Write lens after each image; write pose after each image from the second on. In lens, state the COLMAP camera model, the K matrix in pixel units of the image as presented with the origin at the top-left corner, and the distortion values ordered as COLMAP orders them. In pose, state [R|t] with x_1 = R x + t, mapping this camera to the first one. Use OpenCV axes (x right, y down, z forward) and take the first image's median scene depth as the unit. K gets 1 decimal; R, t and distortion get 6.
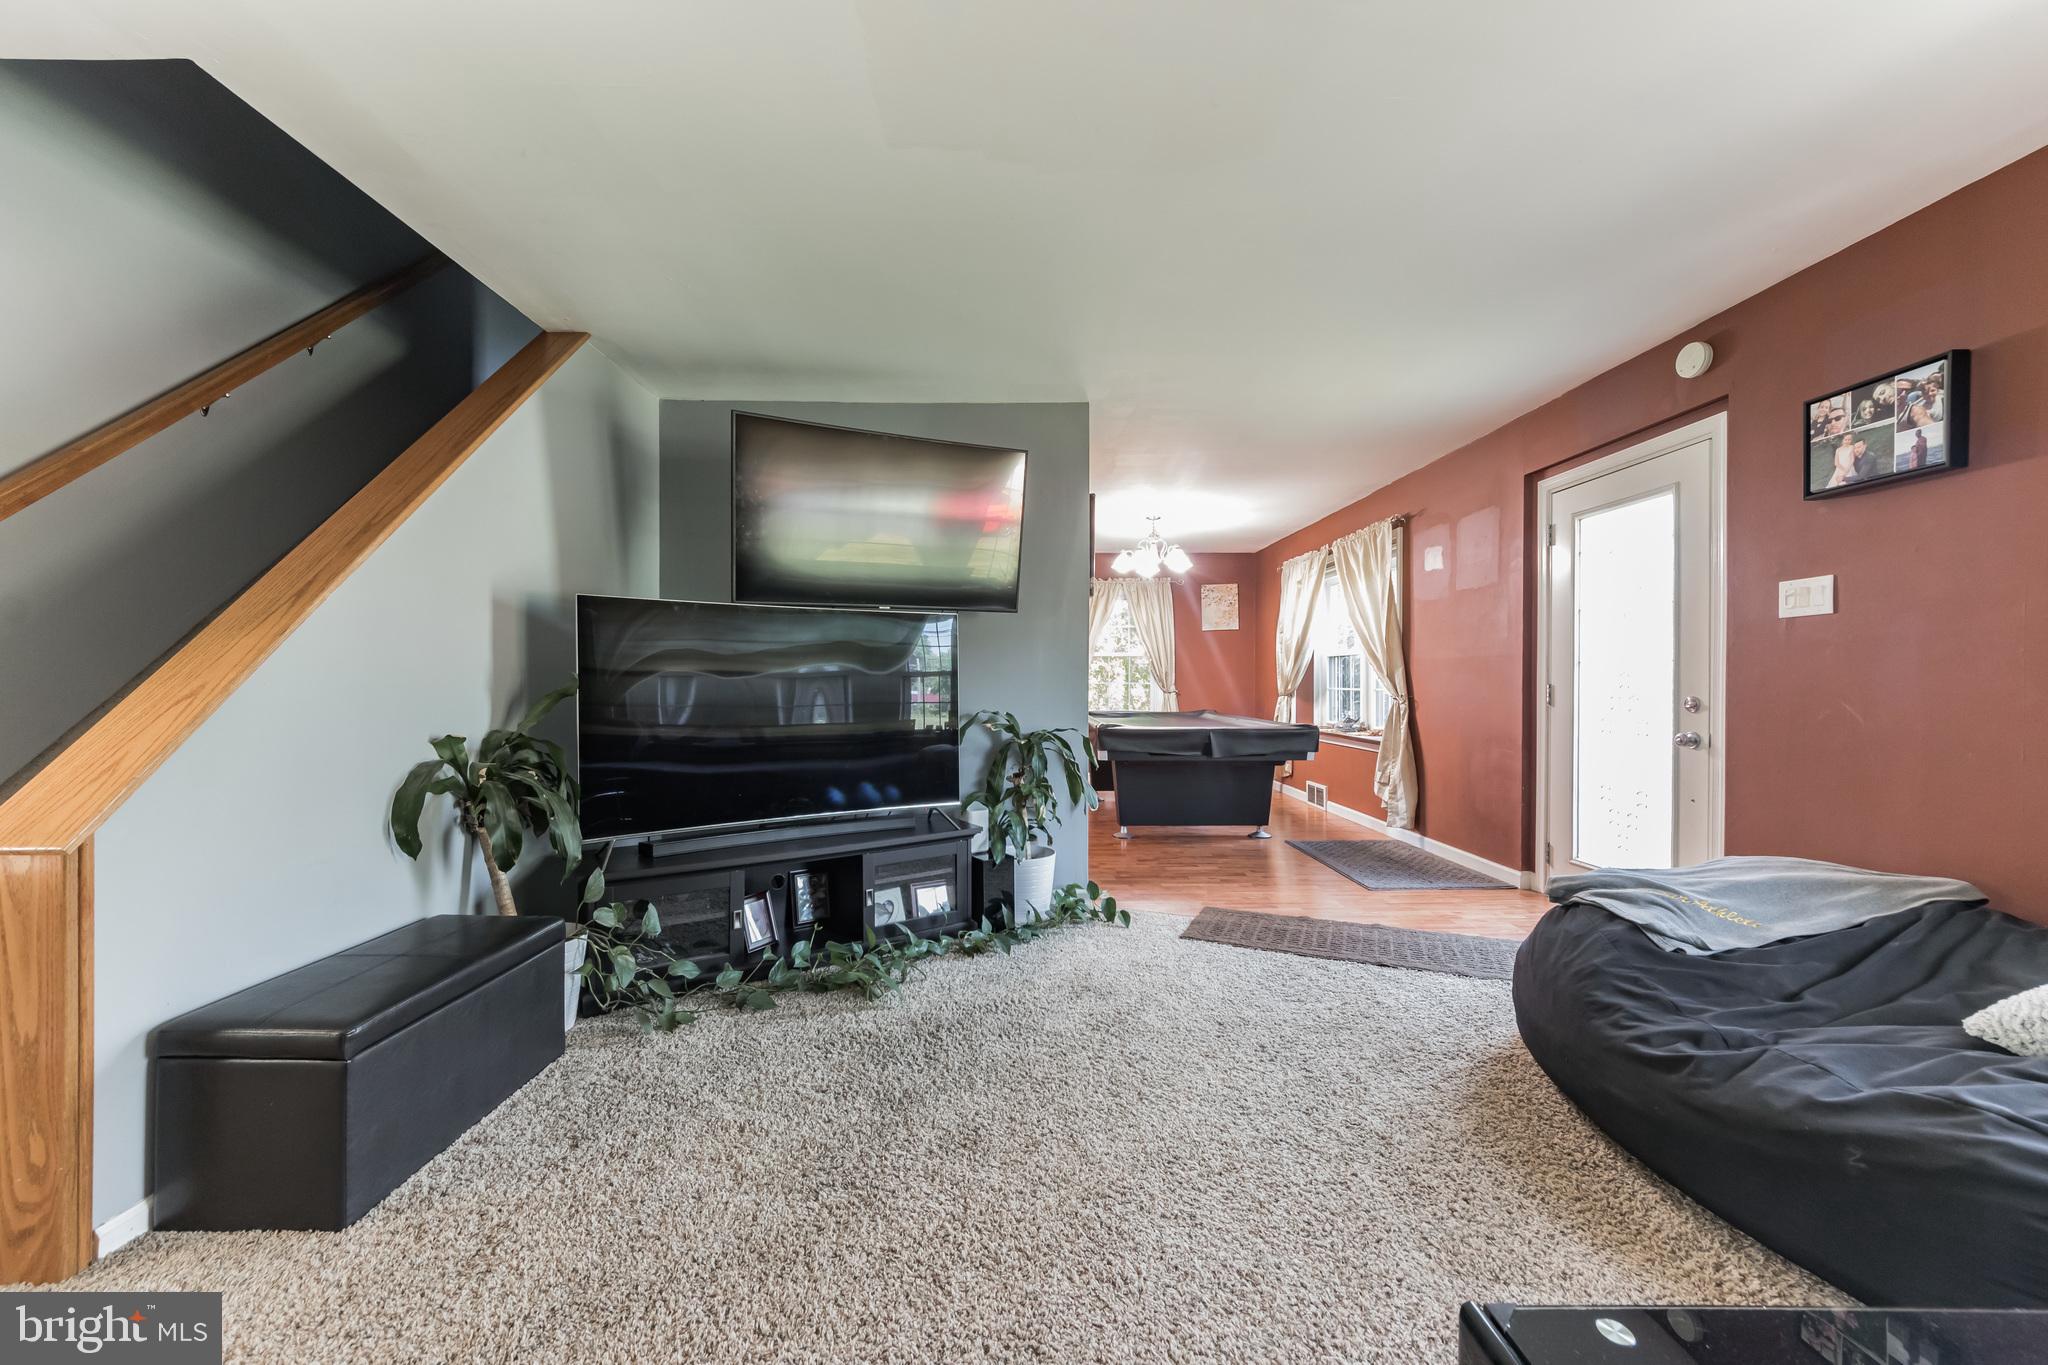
lens RADIAL K [[785.6, 0, 1024.0], [0, 785.6, 682.5], [0, 0, 1]] dist [0.001859, 0.000302]
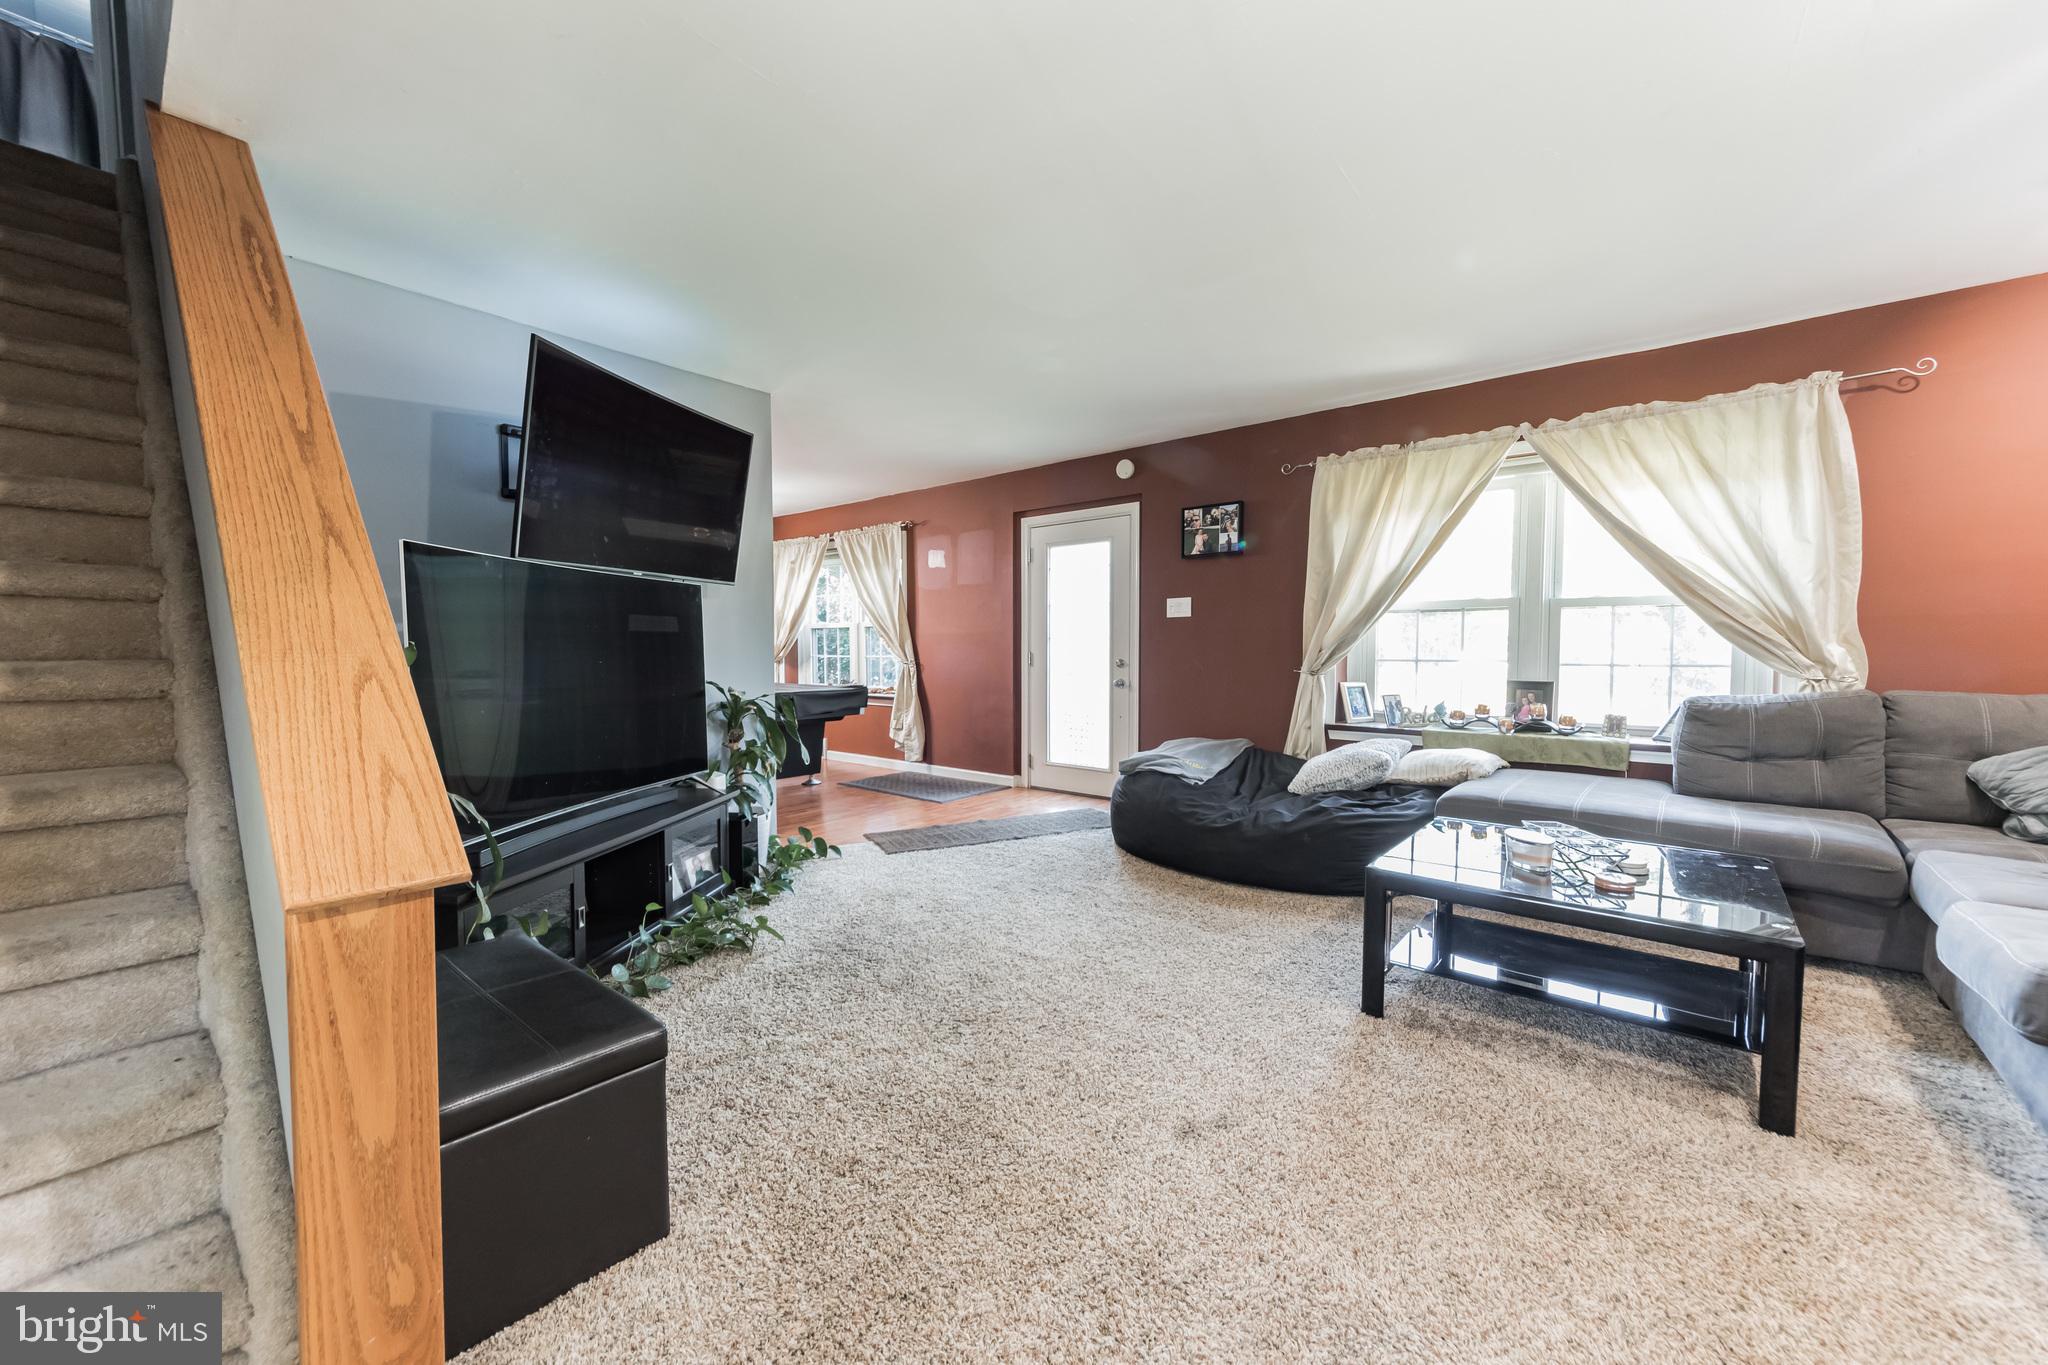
lens RADIAL K [[772.3, 0, 1024.0], [0, 772.3, 682.5], [0, 0, 1]] dist [0.001415, -0.000034]
pose [[0.644332, -0.034037, 0.763988, -0.623244], [0.002228, 0.999088, 0.042632, -0.003596], [-0.764743, -0.025767, 0.643820, 0.040939]]
